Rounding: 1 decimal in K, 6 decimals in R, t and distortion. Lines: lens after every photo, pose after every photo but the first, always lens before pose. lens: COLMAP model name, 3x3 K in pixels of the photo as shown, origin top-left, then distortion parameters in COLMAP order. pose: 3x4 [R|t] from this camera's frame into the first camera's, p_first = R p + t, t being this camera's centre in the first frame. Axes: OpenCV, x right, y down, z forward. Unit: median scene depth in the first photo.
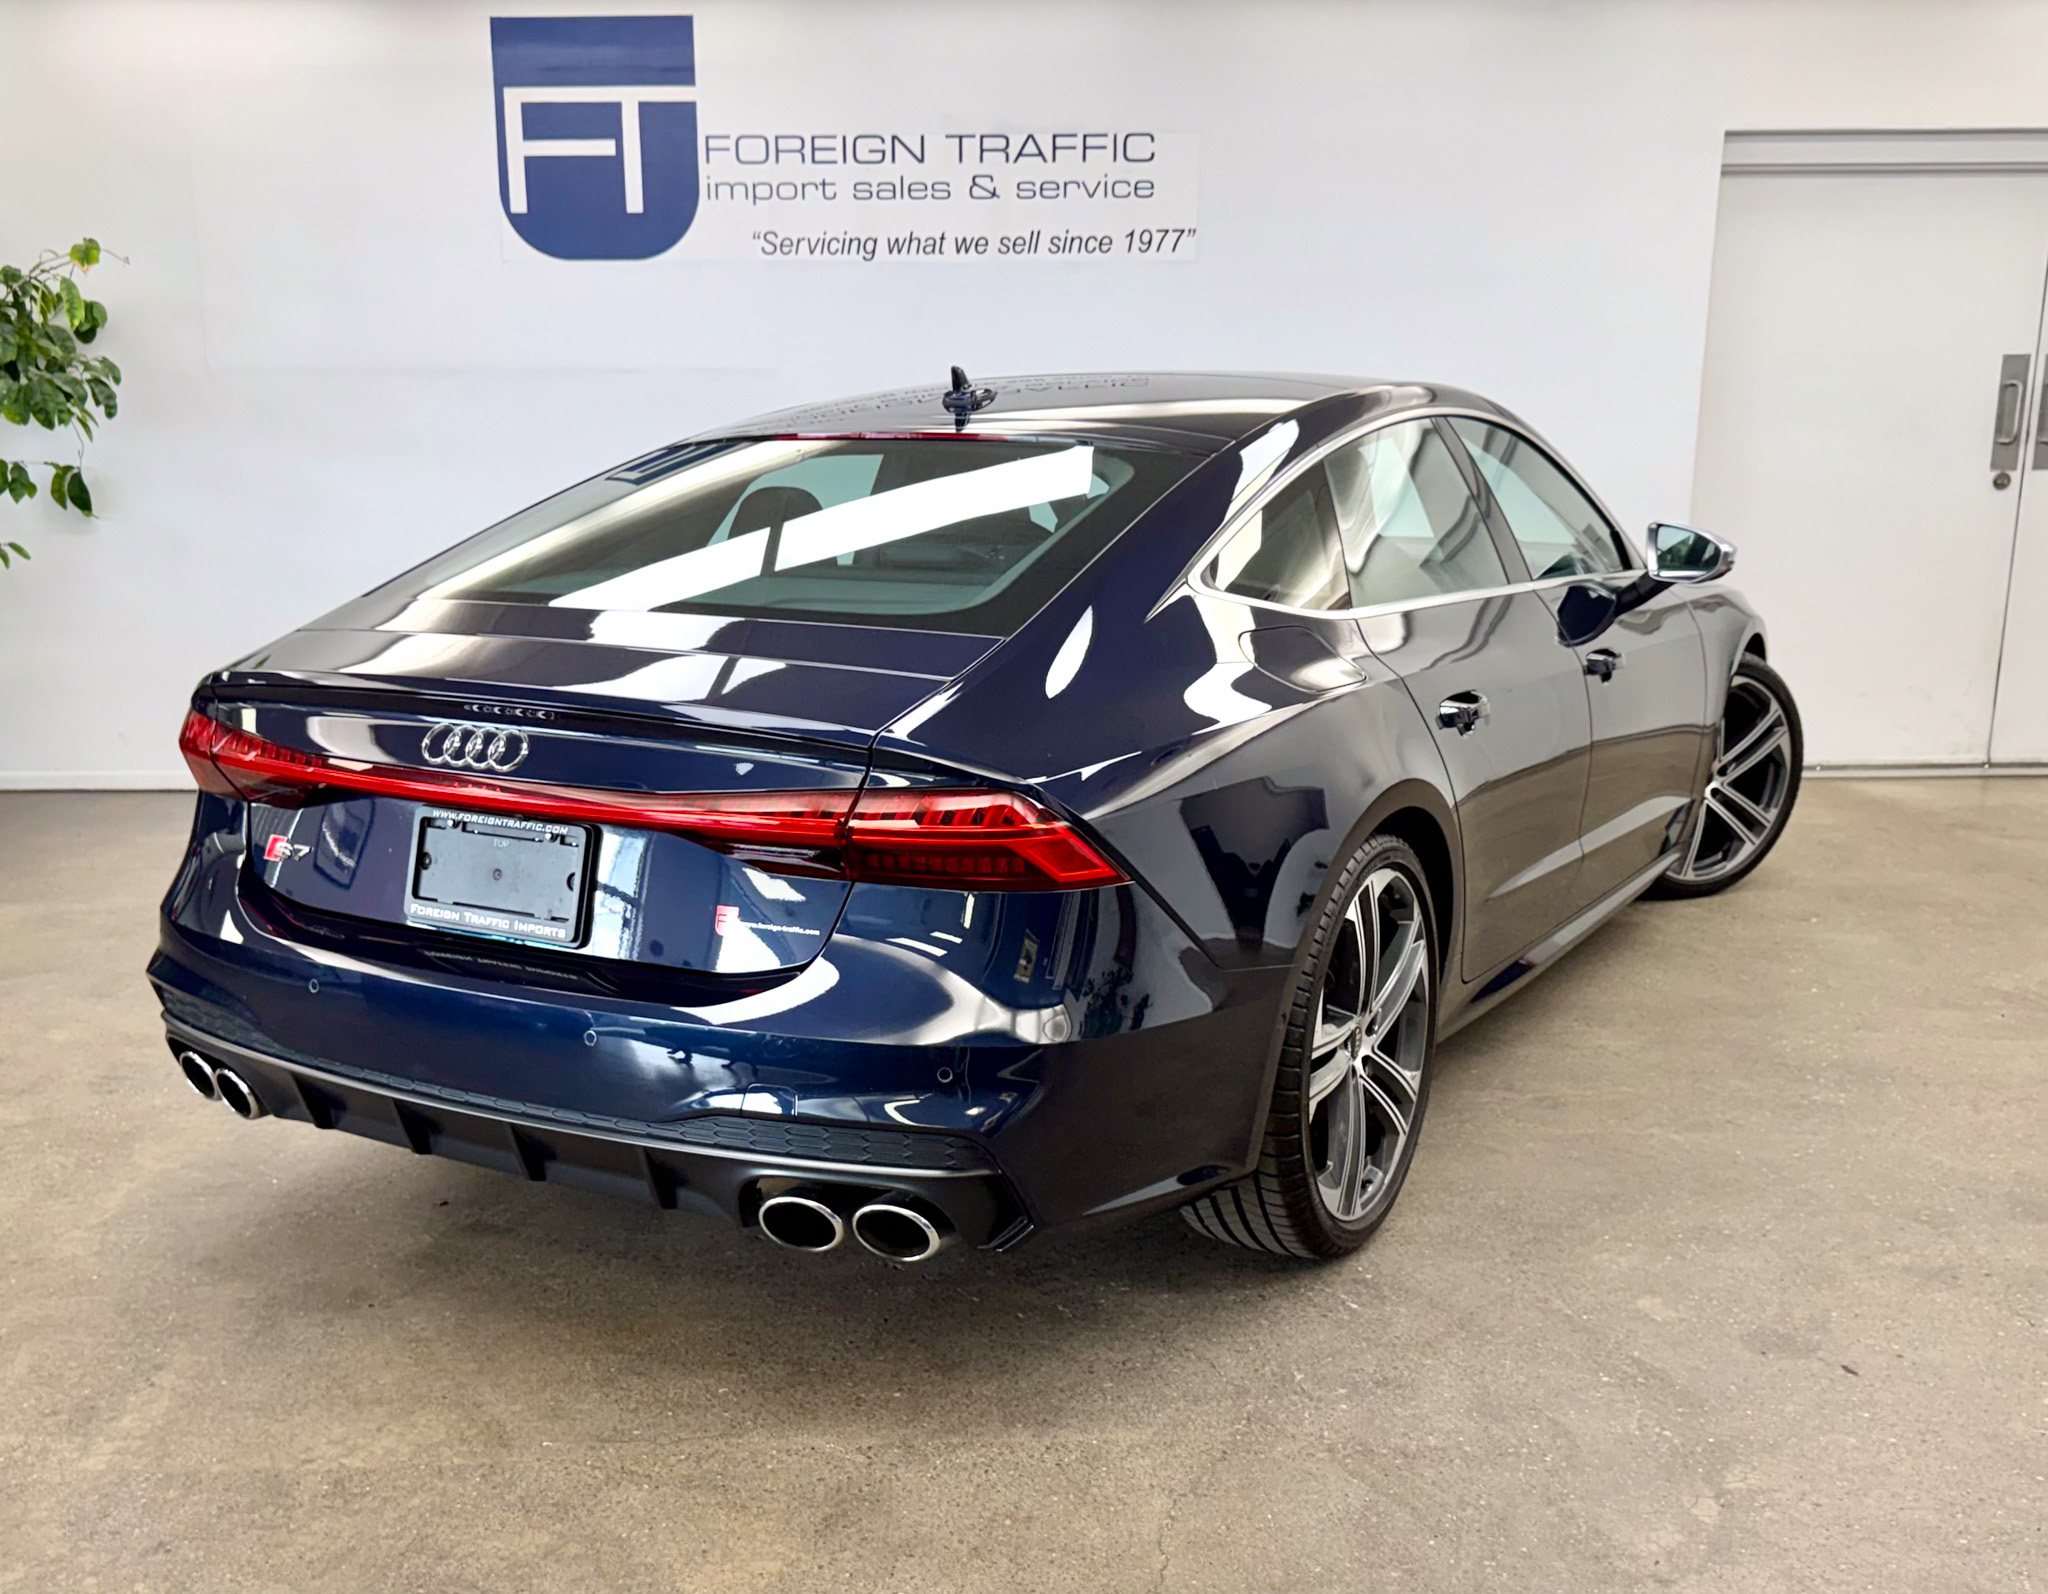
lens RADIAL K [[2124.0, 0, 949.1], [0, 2124.0, 950.1], [0, 0, 1]] dist [0.131298, -0.286136]
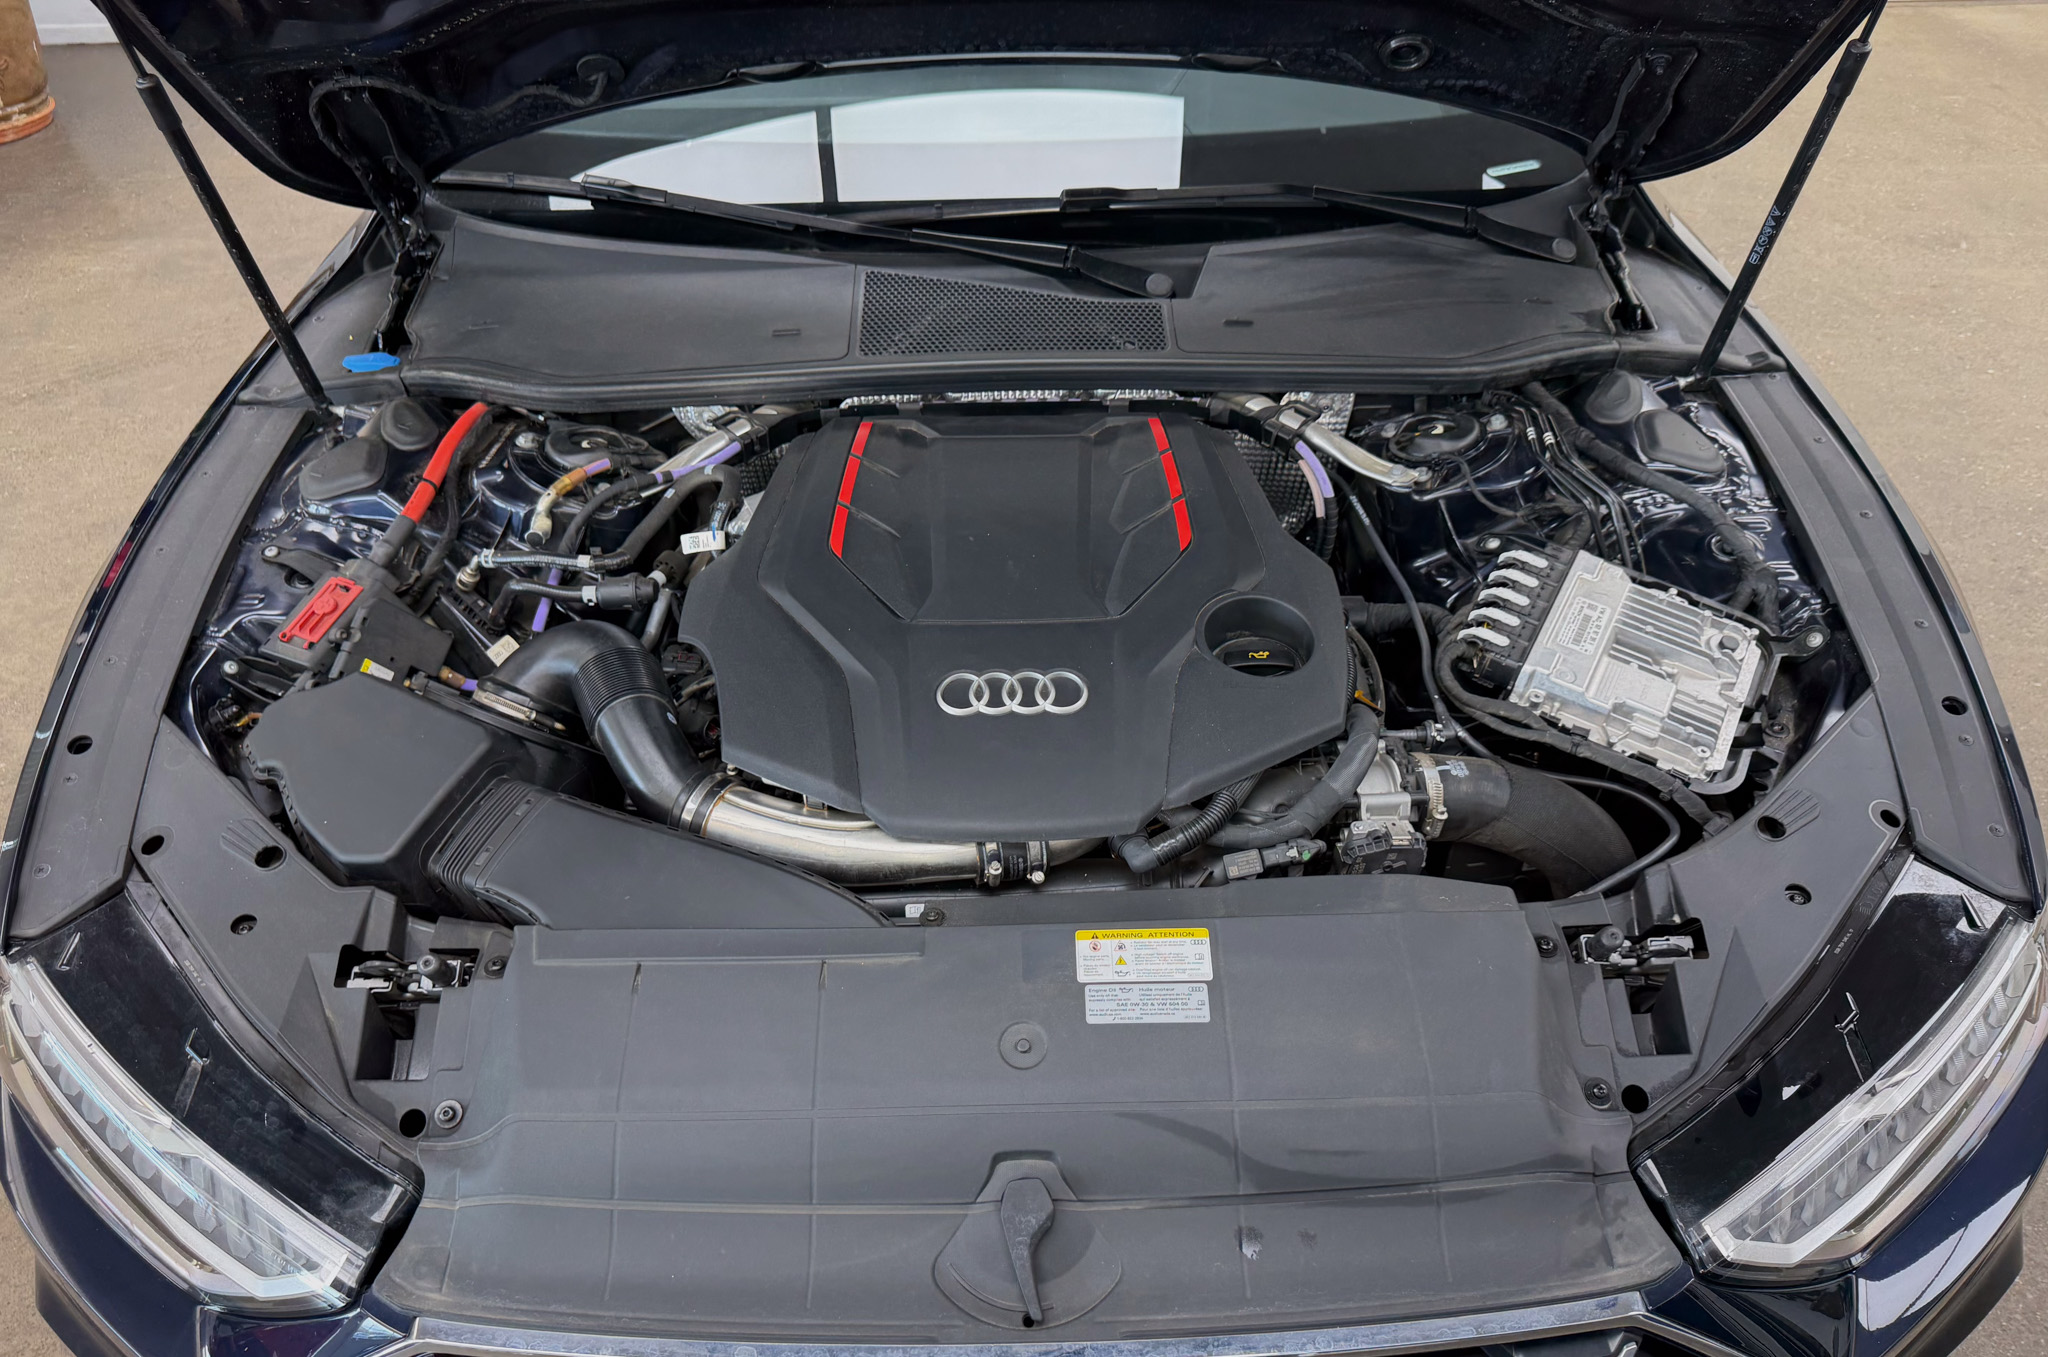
lens RADIAL K [[1503.6, 0, 1019.9], [0, 1503.6, 743.8], [0, 0, 1]] dist [0.001150, 0.000356]
pose [[0.999864, -0.016170, 0.003298, -0.028108], [0.012934, 0.891923, 0.452001, -0.101957], [-0.010251, -0.451897, 0.892011, 0.232369]]
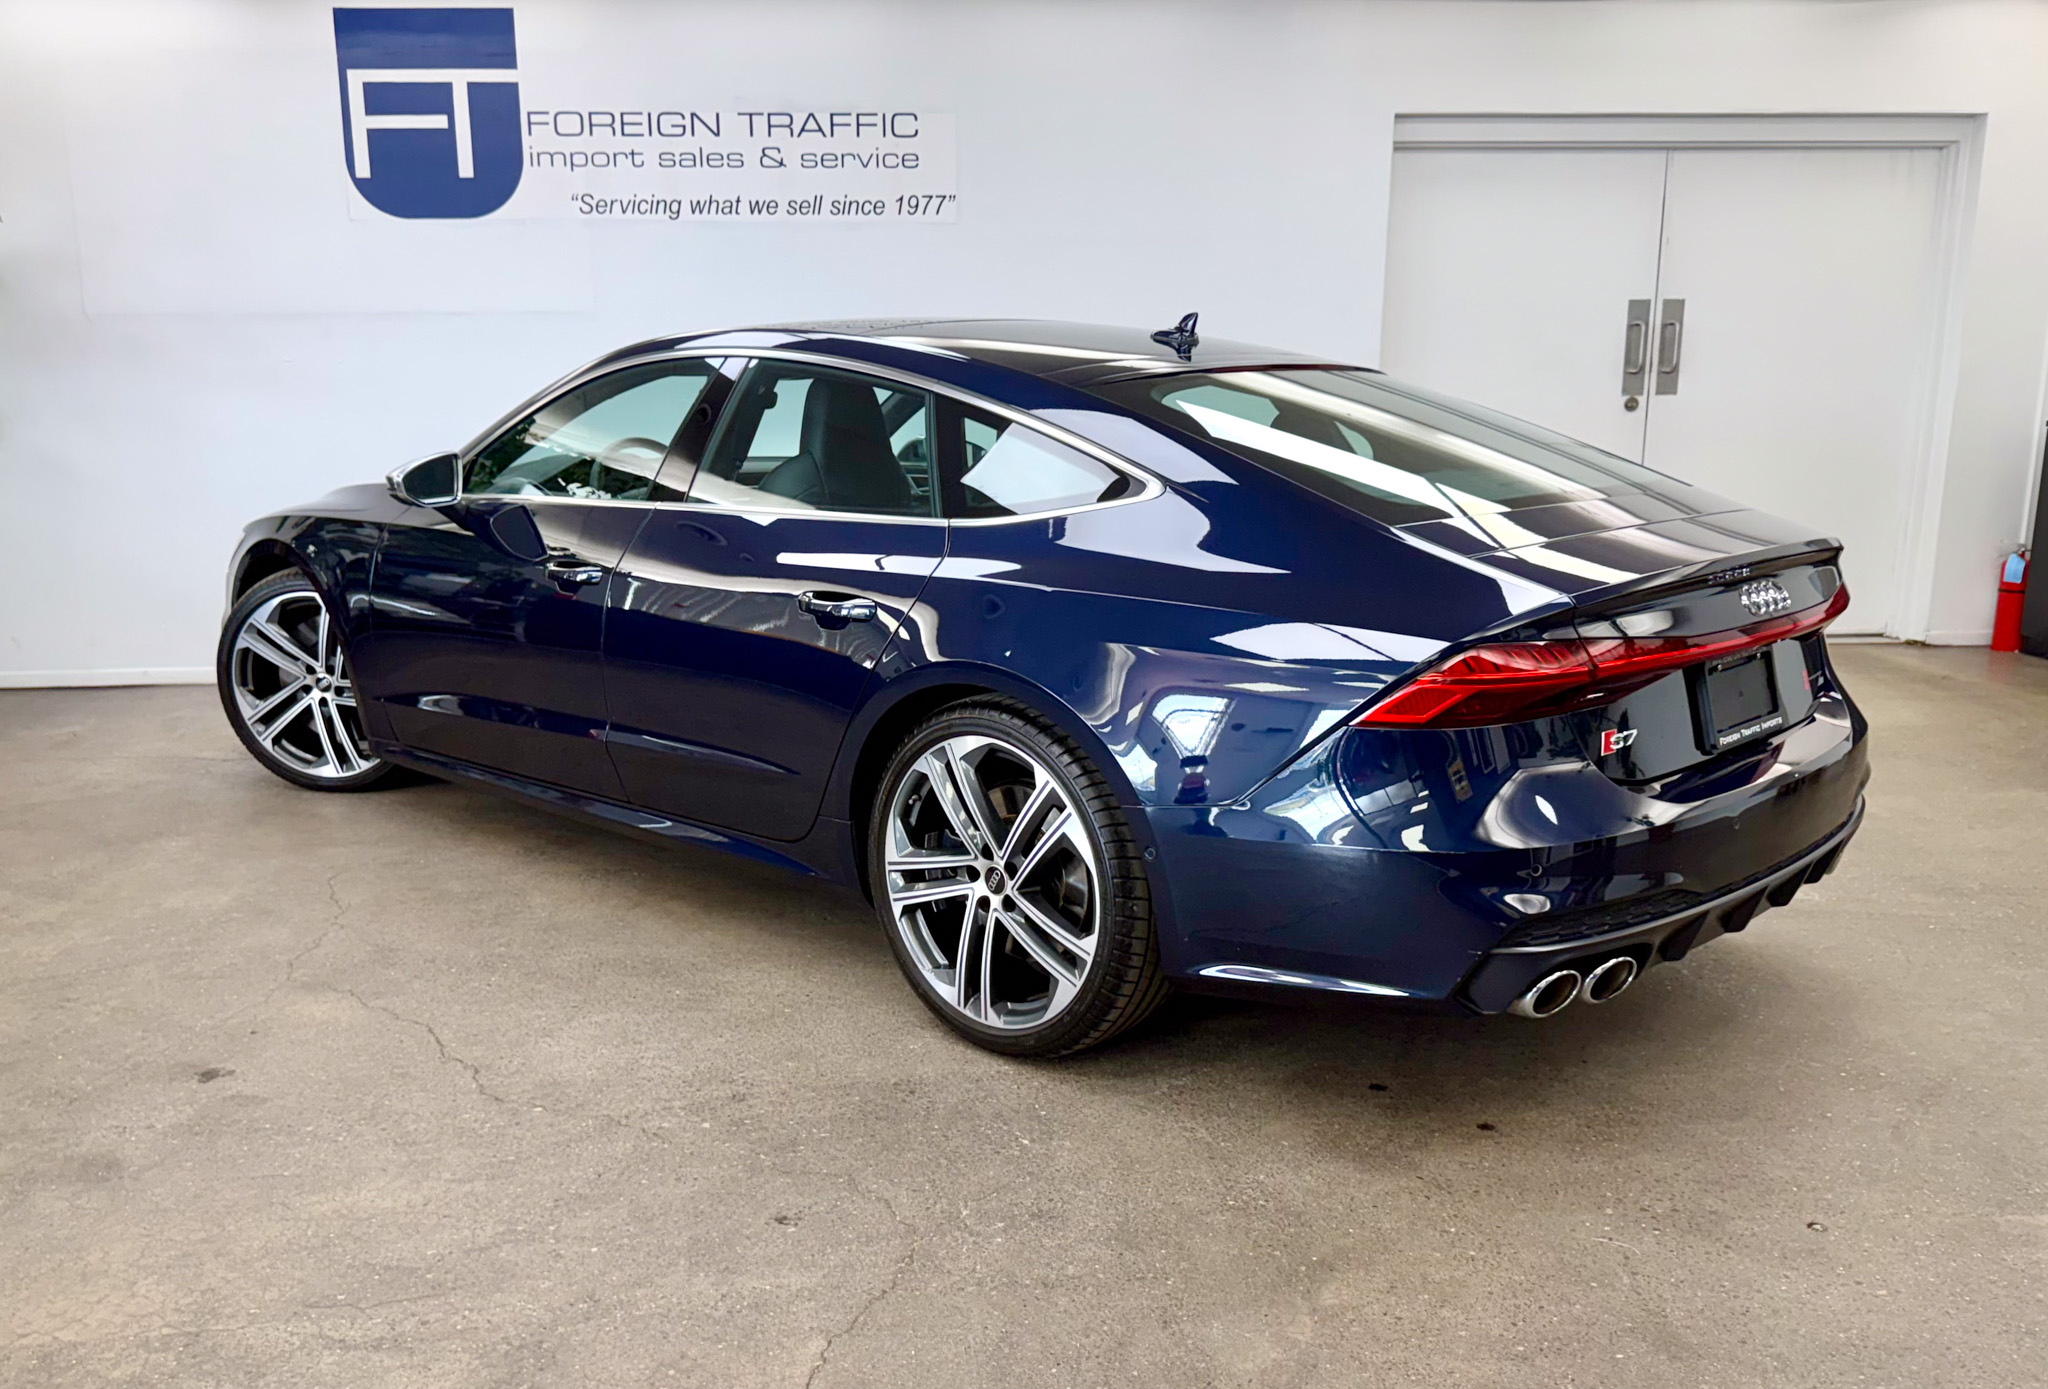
lens RADIAL K [[1783.9, 0, 979.3], [0, 1783.9, 759.1], [0, 0, 1]] dist [0.126220, -0.291850]
pose [[0.996719, -0.021127, 0.078130, 0.044957], [0.022728, 0.999548, -0.019664, -0.008171], [-0.077679, 0.021375, 0.996749, 0.026198]]
